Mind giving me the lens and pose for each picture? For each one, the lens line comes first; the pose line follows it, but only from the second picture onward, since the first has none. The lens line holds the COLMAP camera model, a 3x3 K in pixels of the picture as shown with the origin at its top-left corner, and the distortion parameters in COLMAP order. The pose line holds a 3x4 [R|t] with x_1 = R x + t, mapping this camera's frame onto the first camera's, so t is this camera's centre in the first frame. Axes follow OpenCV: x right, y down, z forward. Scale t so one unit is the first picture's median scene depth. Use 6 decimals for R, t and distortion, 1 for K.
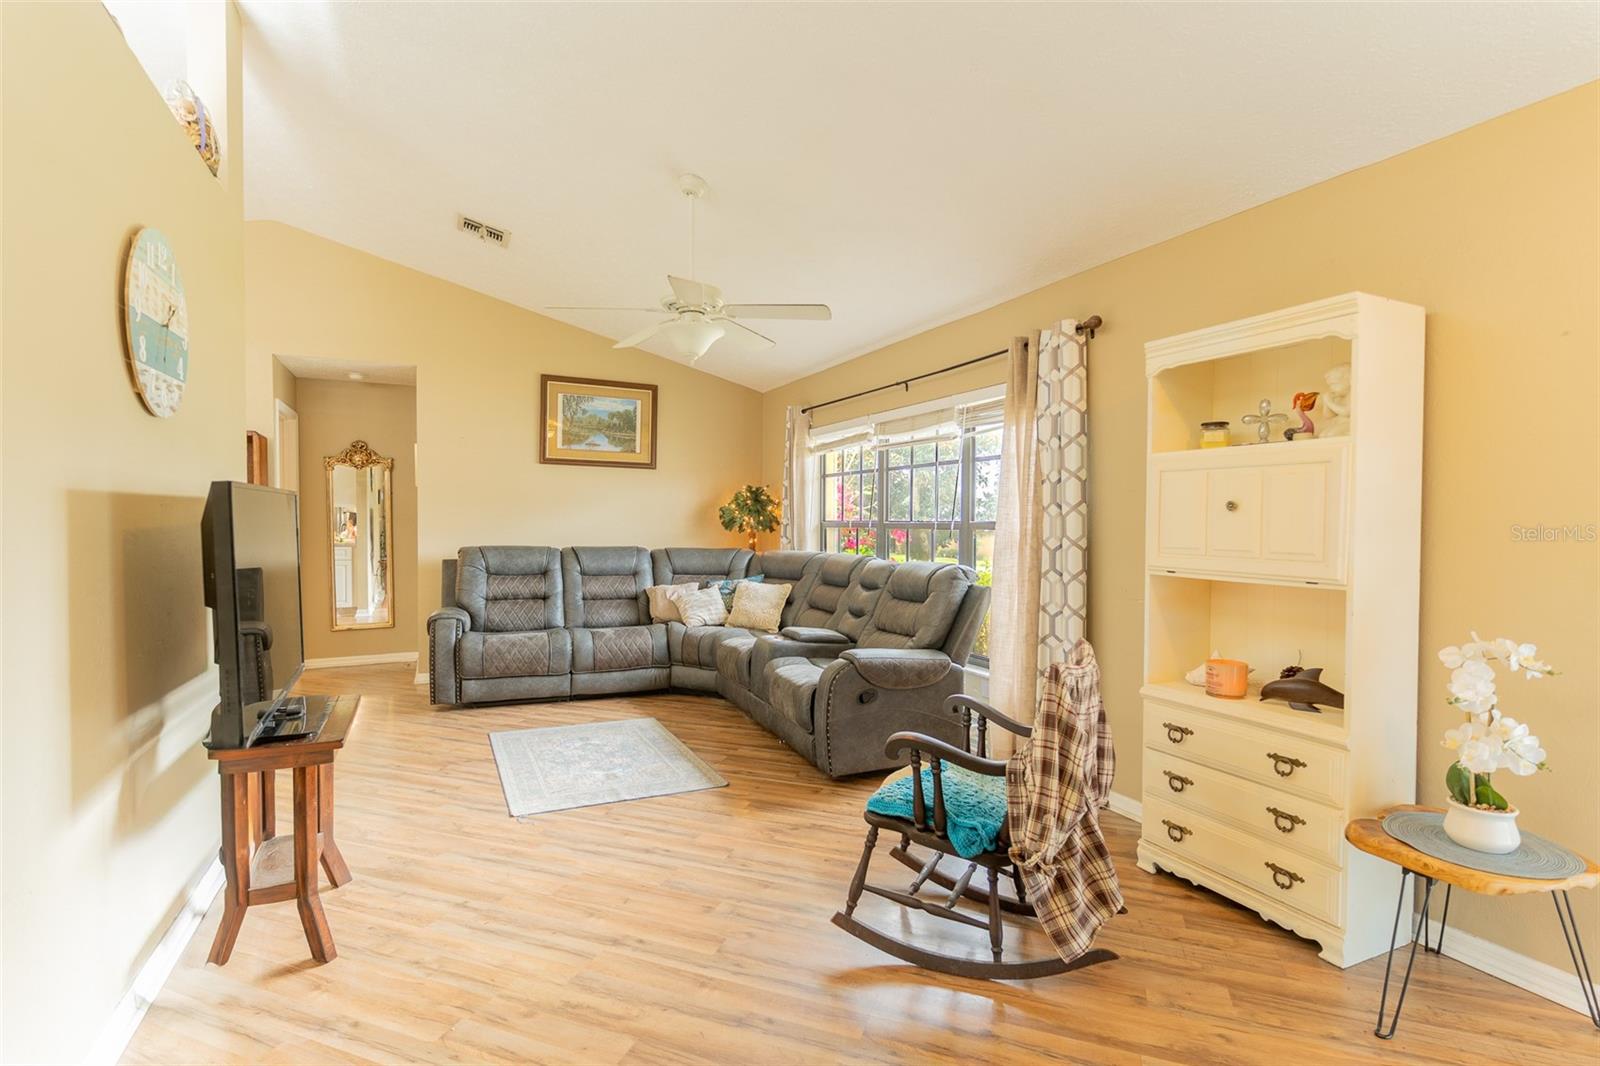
lens RADIAL K [[765.0, 0, 800.0], [0, 765.0, 537.0], [0, 0, 1]] dist [-0.001909, 0.001479]
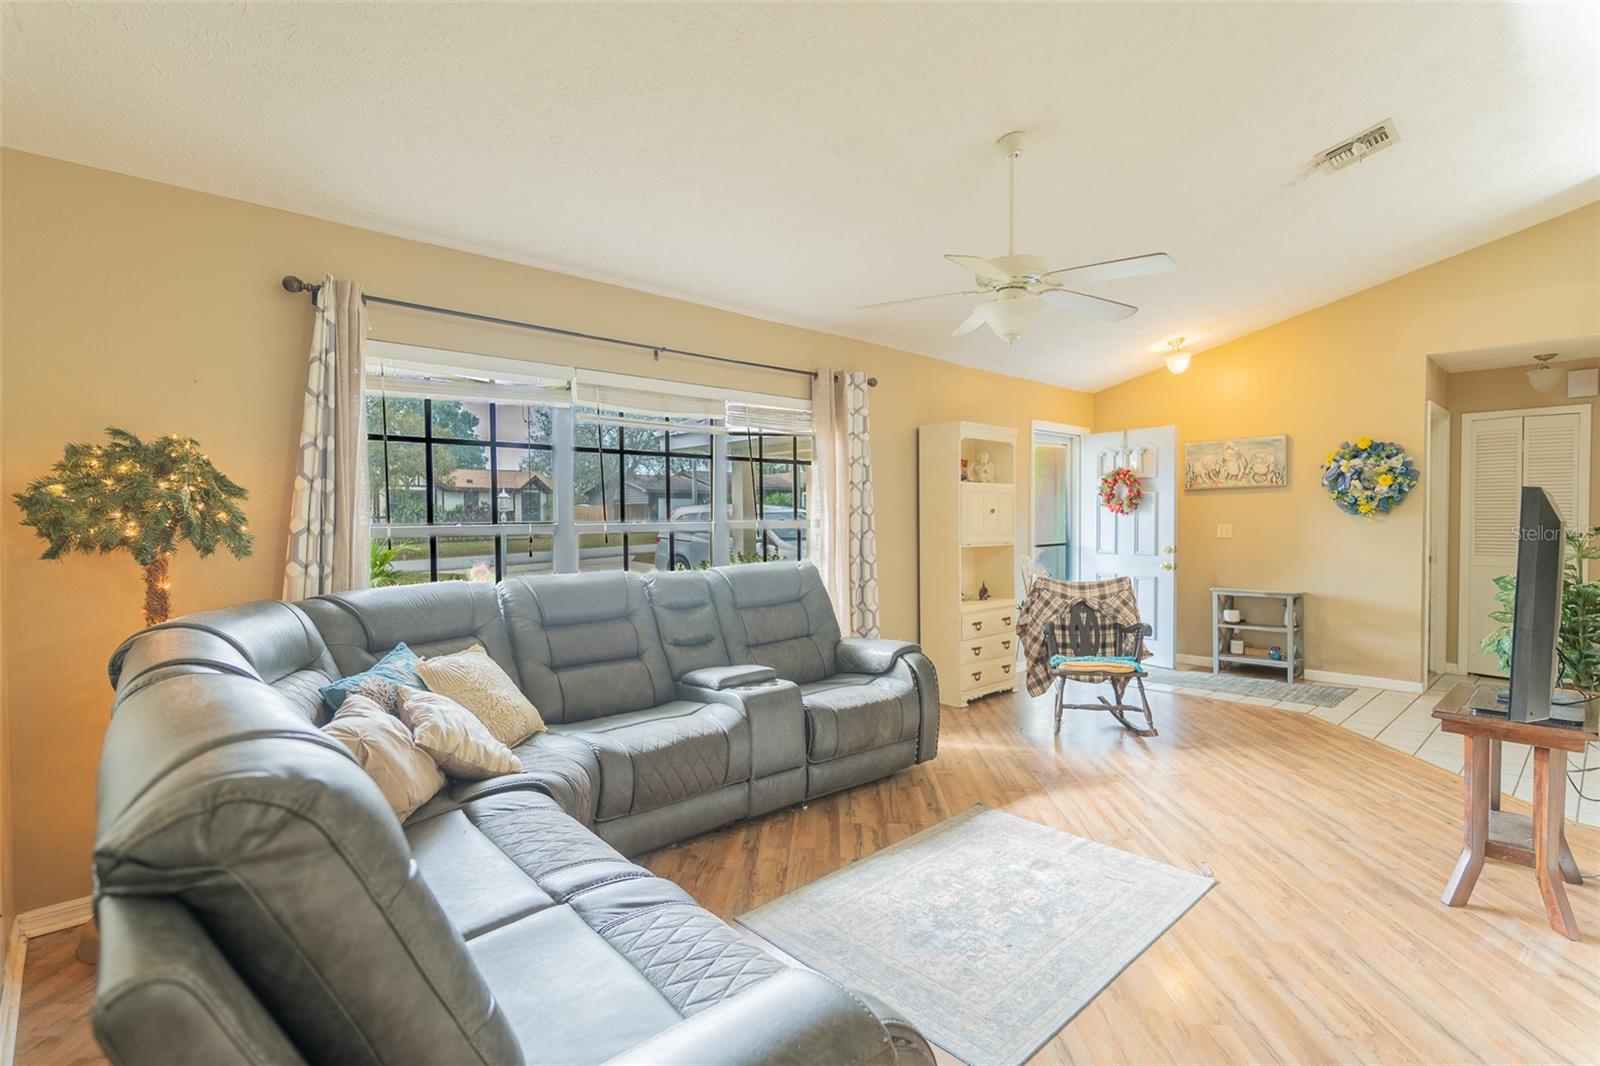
lens RADIAL K [[765.0, 0, 792.6], [0, 765.0, 525.3], [0, 0, 1]] dist [-0.001909, 0.001479]
pose [[-0.301061, -0.013538, 0.953509, -1.203066], [0.023706, 0.999484, 0.021676, -0.054121], [-0.953310, 0.029129, -0.300585, 1.976814]]
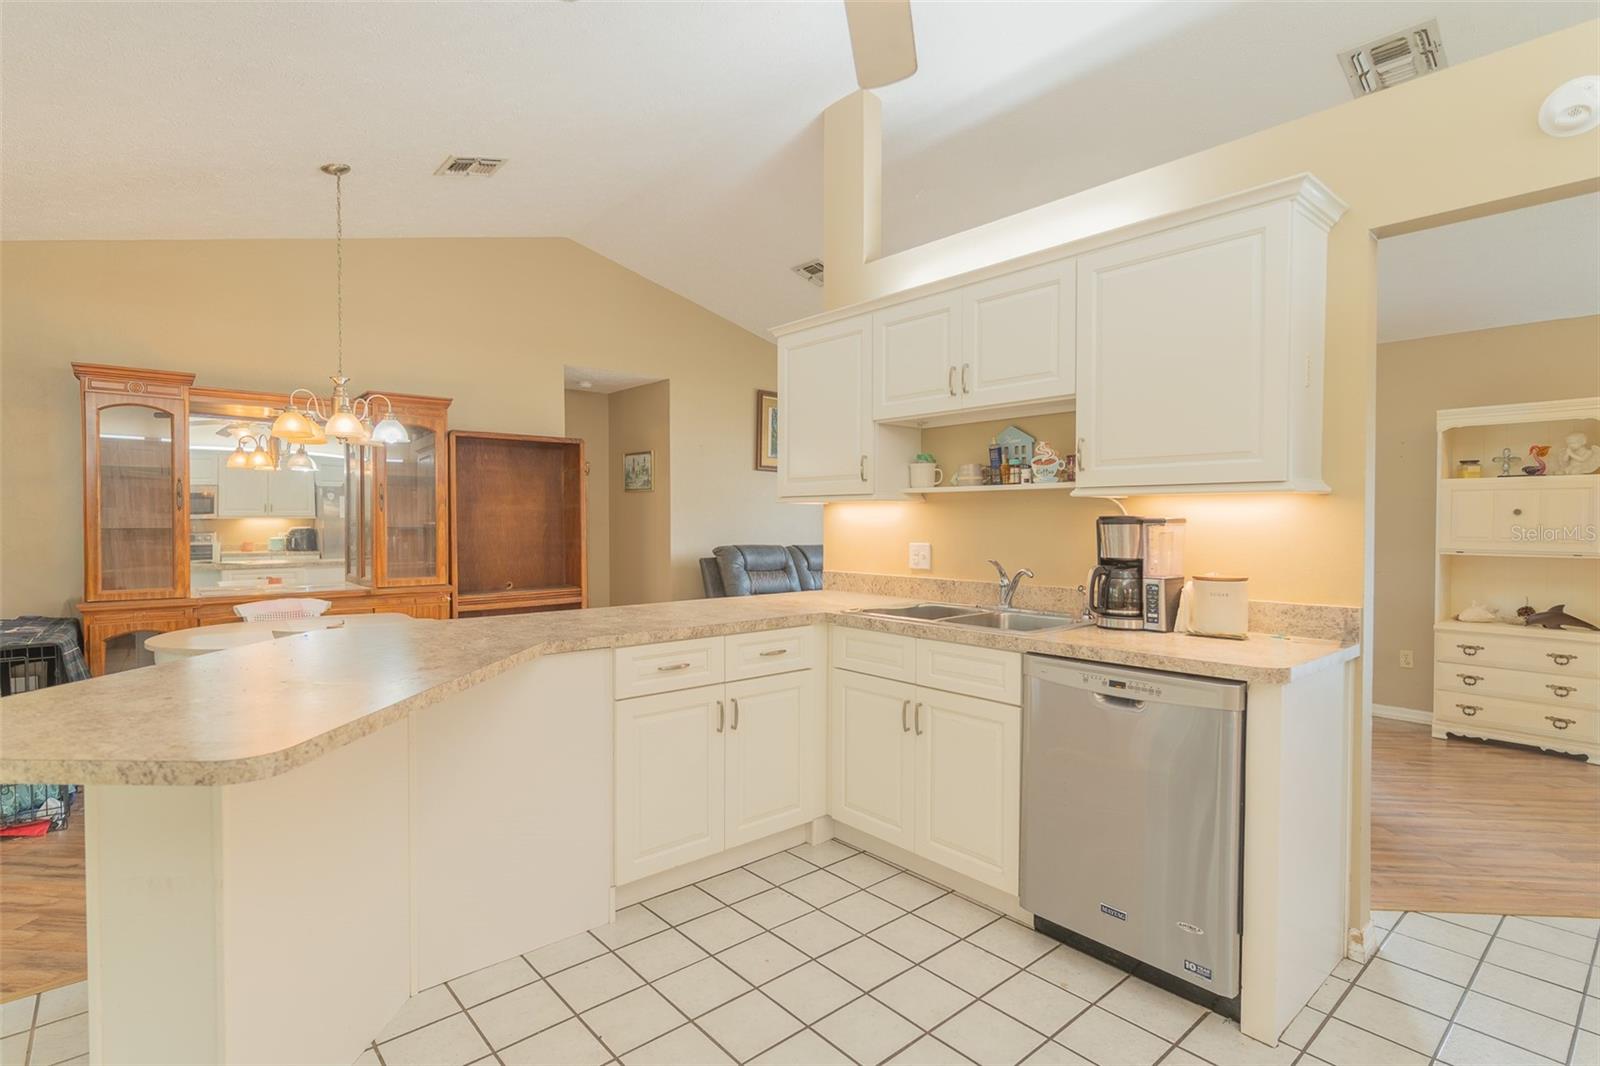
lens RADIAL K [[765.0, 0, 800.5], [0, 765.0, 539.4], [0, 0, 1]] dist [-0.001909, 0.001479]
pose [[0.962198, -0.009354, 0.272191, -1.297897], [0.008931, 0.999956, 0.002793, 0.001232], [-0.272205, -0.000256, 0.962239, -0.186146]]
